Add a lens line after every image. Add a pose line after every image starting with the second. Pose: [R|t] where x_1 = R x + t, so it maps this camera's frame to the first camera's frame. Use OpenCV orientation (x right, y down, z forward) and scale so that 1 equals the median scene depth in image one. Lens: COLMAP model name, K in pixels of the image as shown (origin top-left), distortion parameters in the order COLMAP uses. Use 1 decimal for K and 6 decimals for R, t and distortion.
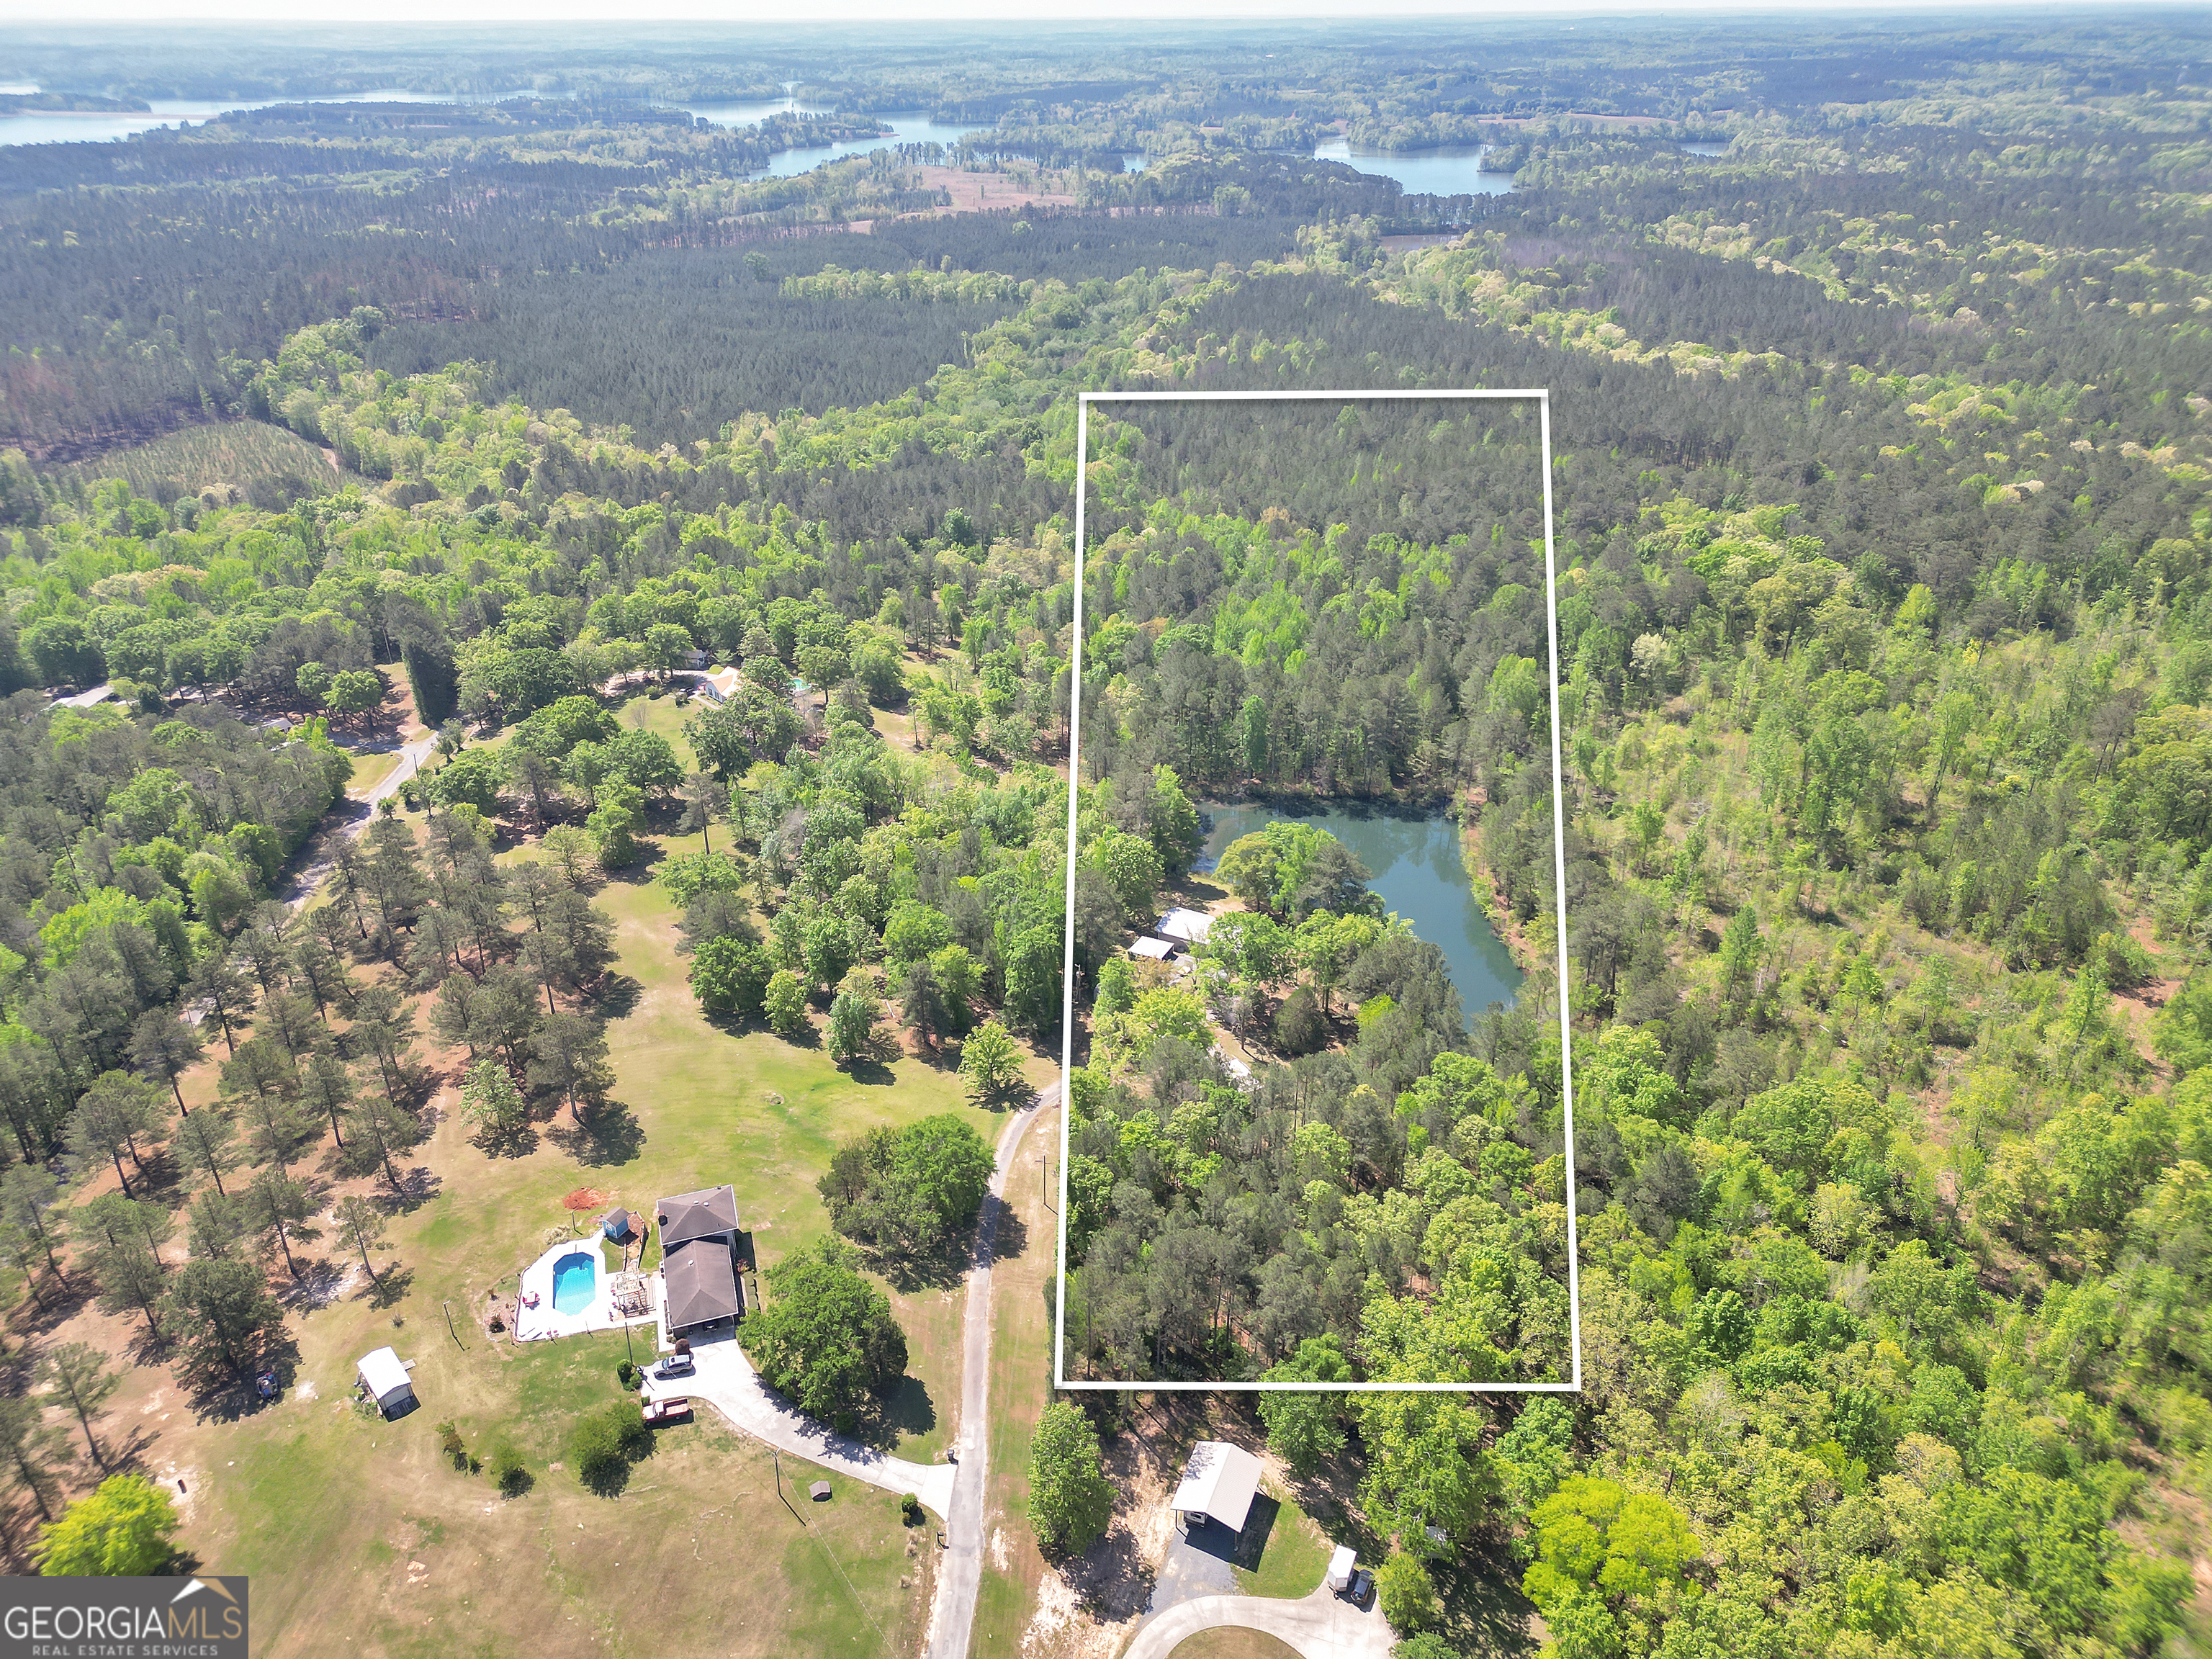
lens RADIAL K [[1538.6, 0, 1100.0], [0, 1538.6, 831.2], [0, 0, 1]] dist [0.073292, -0.065387]
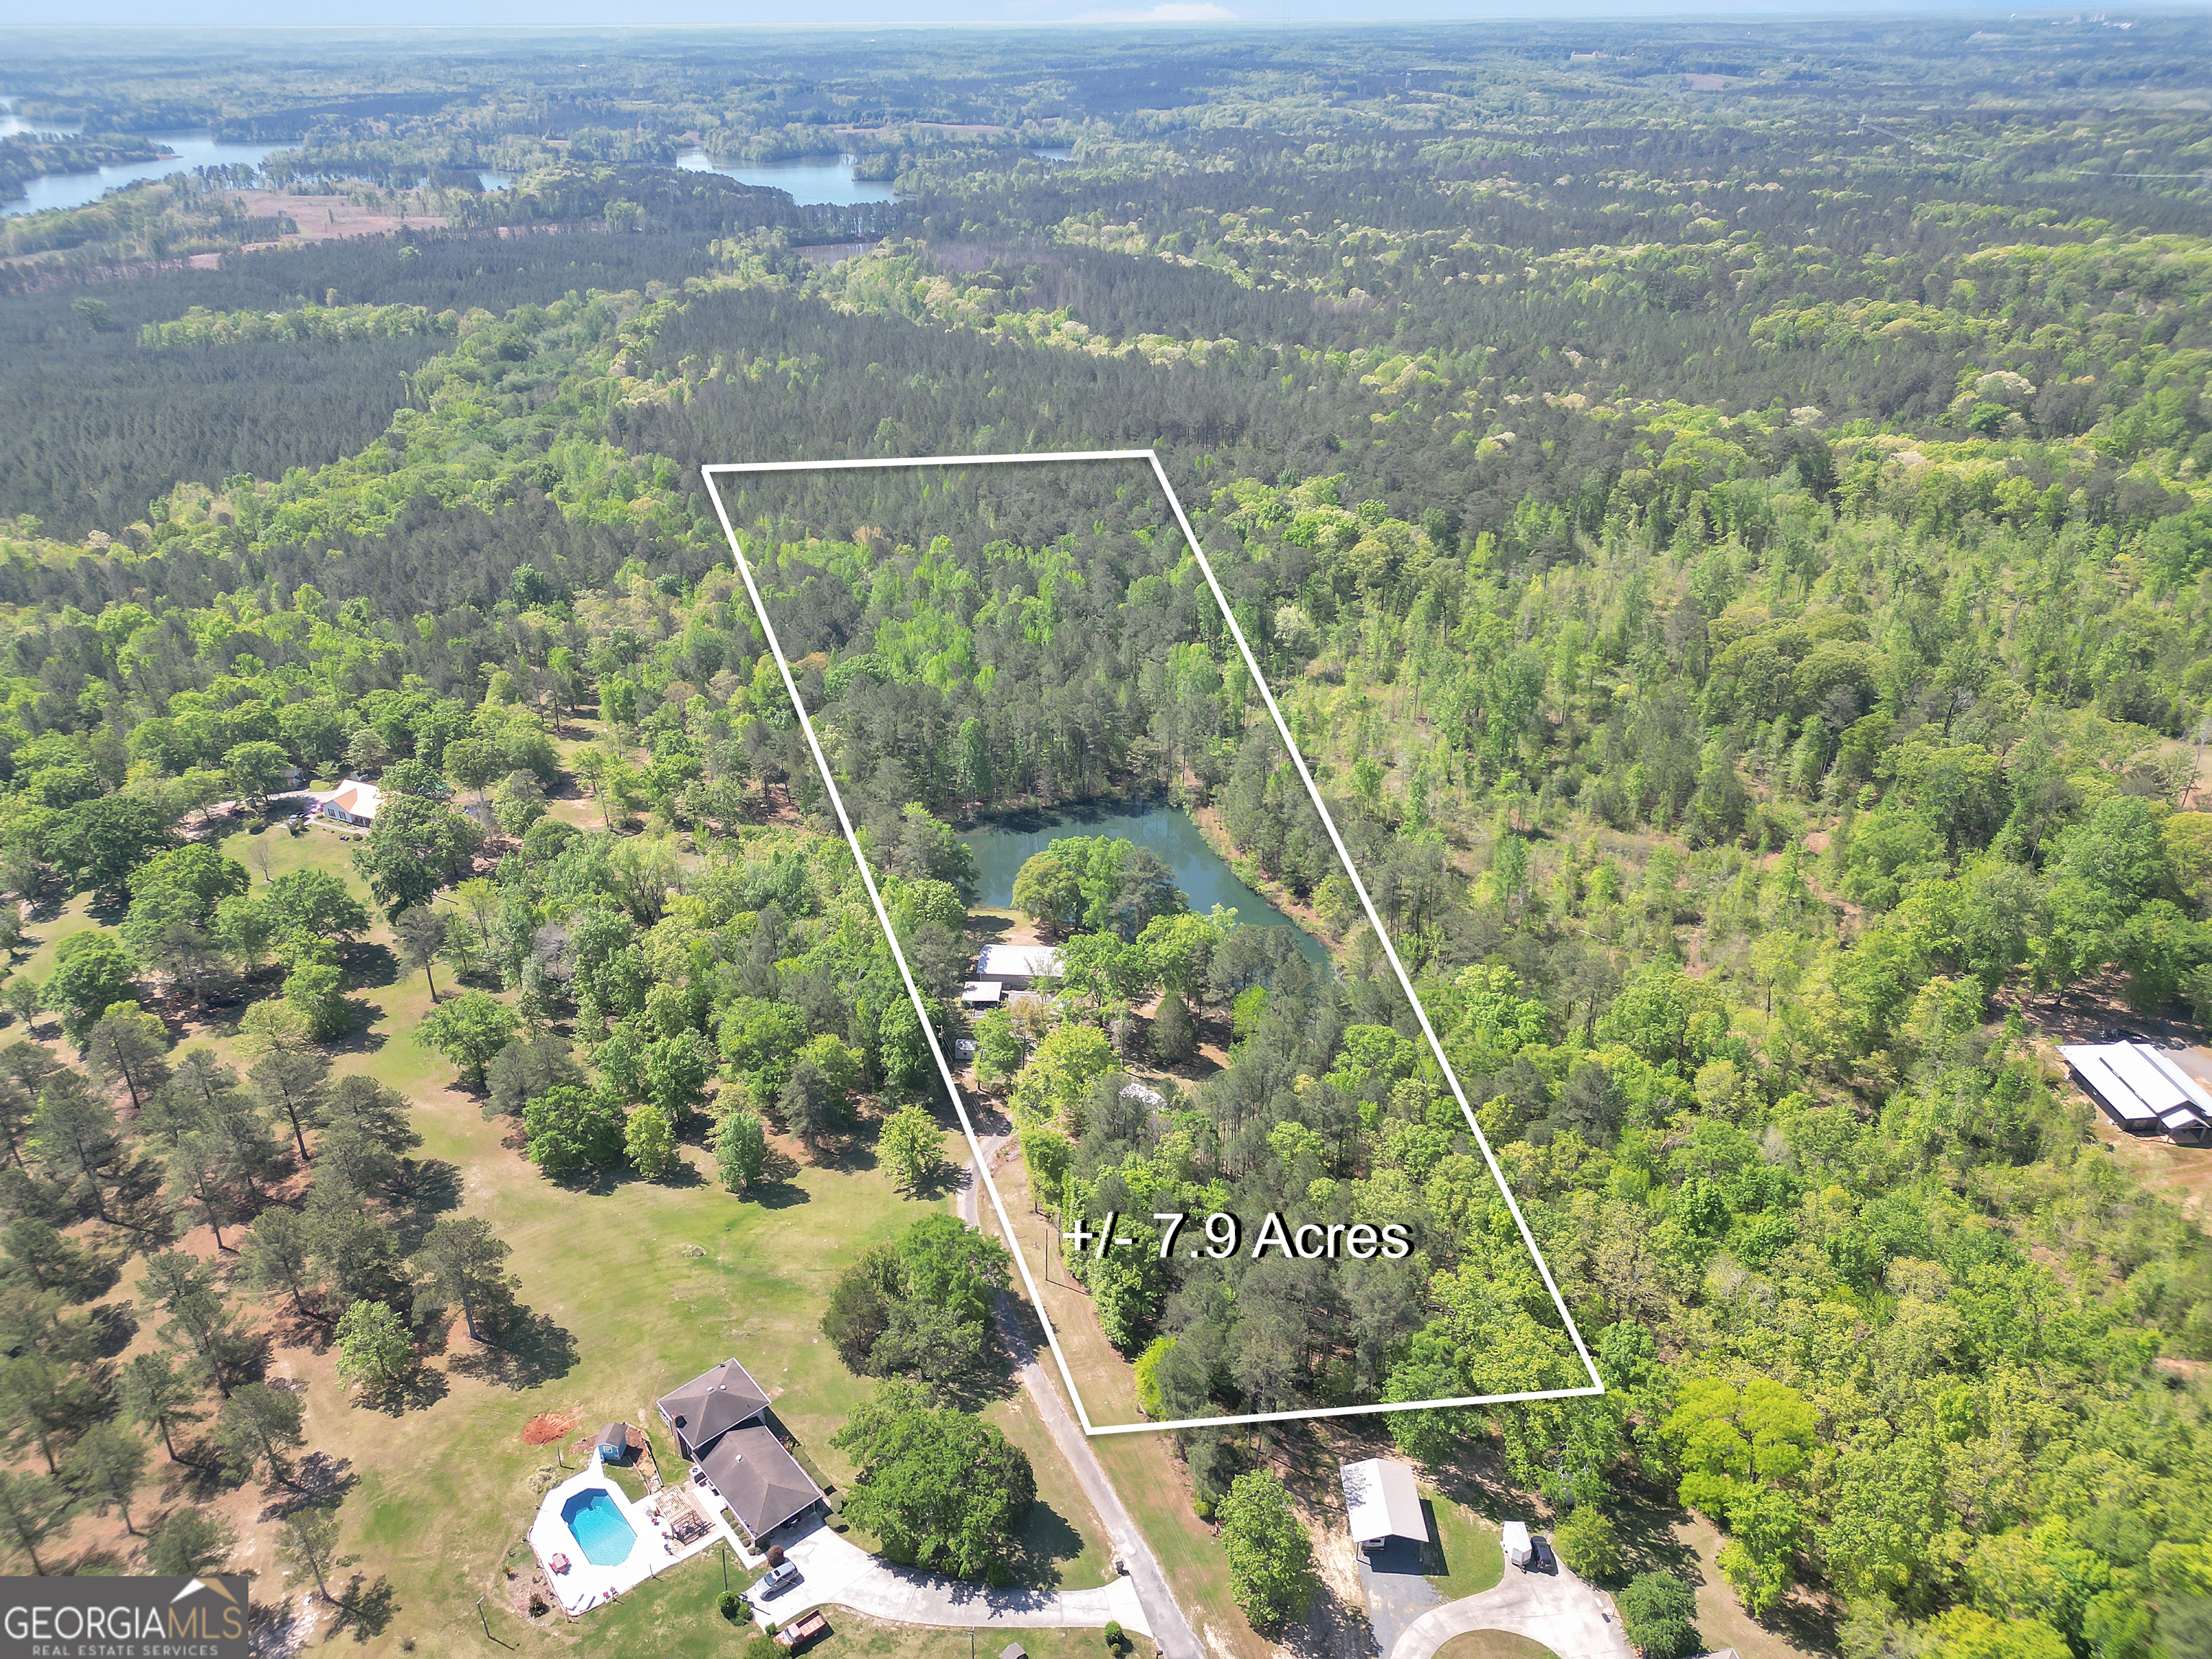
lens RADIAL K [[1538.6, 0, 1100.0], [0, 1538.6, 831.2], [0, 0, 1]] dist [0.073292, -0.065387]
pose [[0.921450, -0.180276, 0.344136, -0.108023], [0.182107, 0.982900, 0.027287, -0.018048], [-0.343171, 0.037526, 0.938523, 0.035735]]
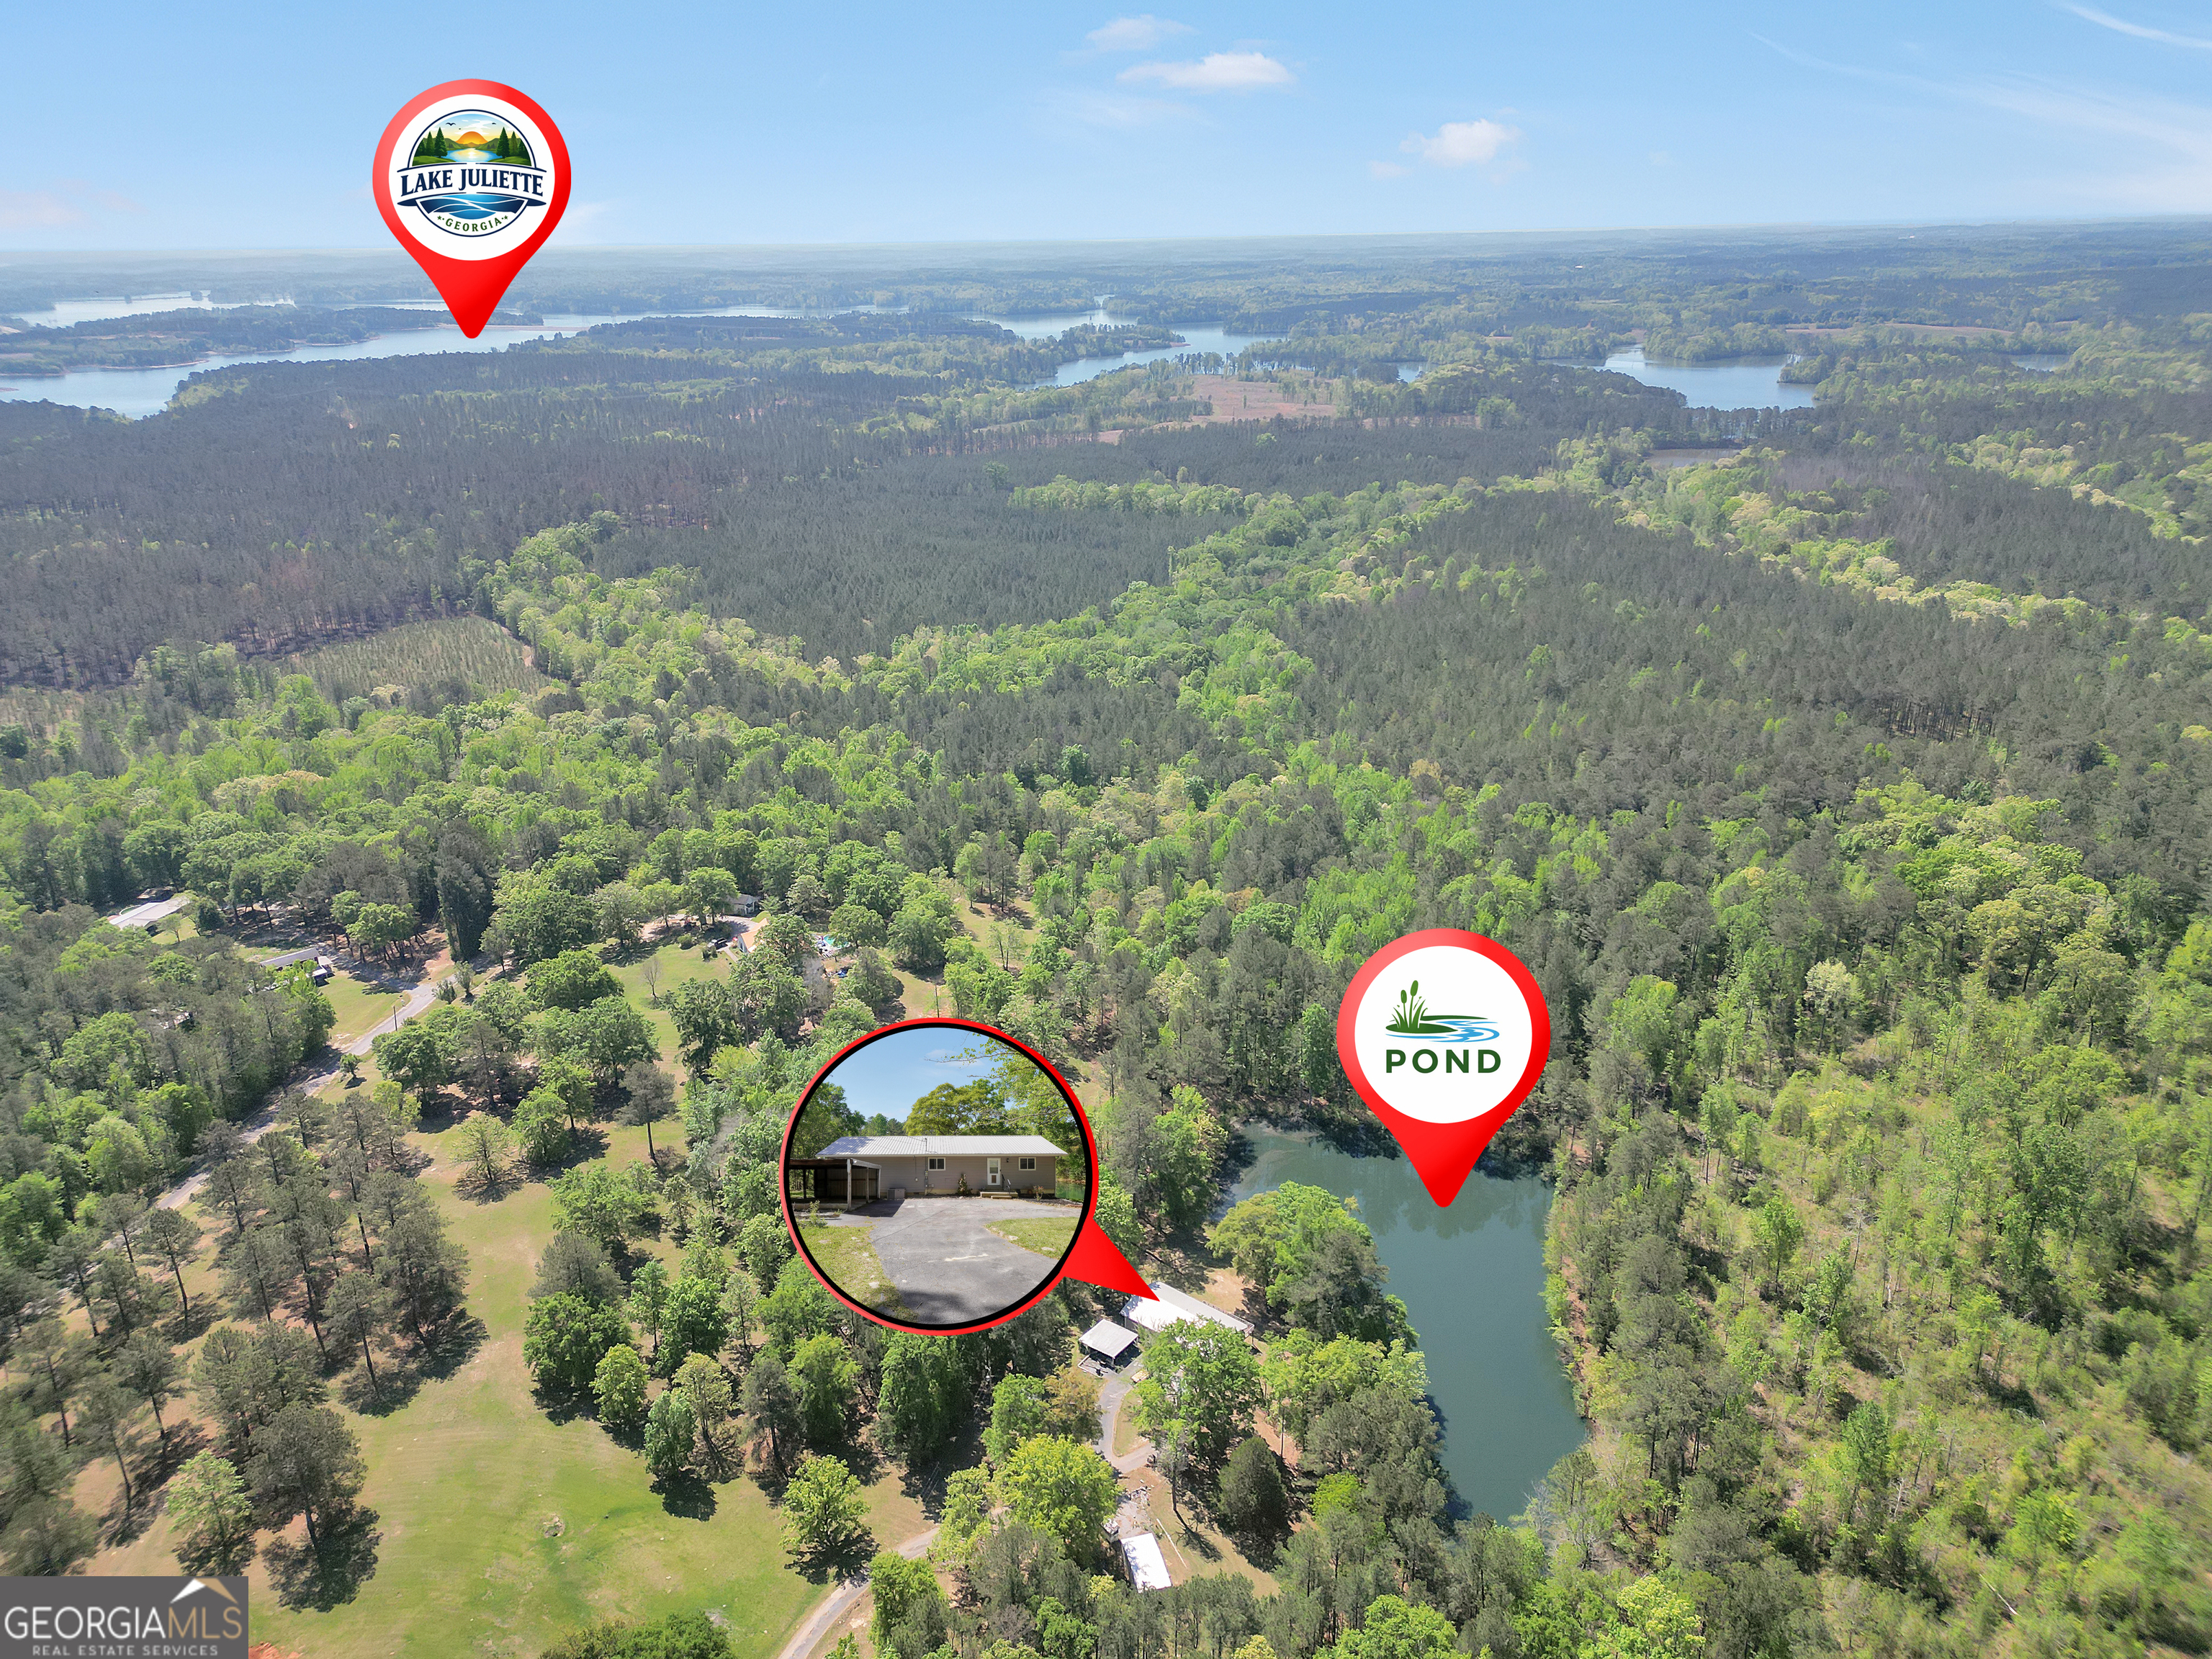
lens RADIAL K [[1538.6, 0, 1100.0], [0, 1538.6, 831.2], [0, 0, 1]] dist [0.073292, -0.065387]
pose [[0.981333, 0.061082, -0.182360, 0.083394], [-0.081286, 0.991097, -0.105451, -0.052743], [0.174295, 0.118306, 0.977561, 0.084293]]
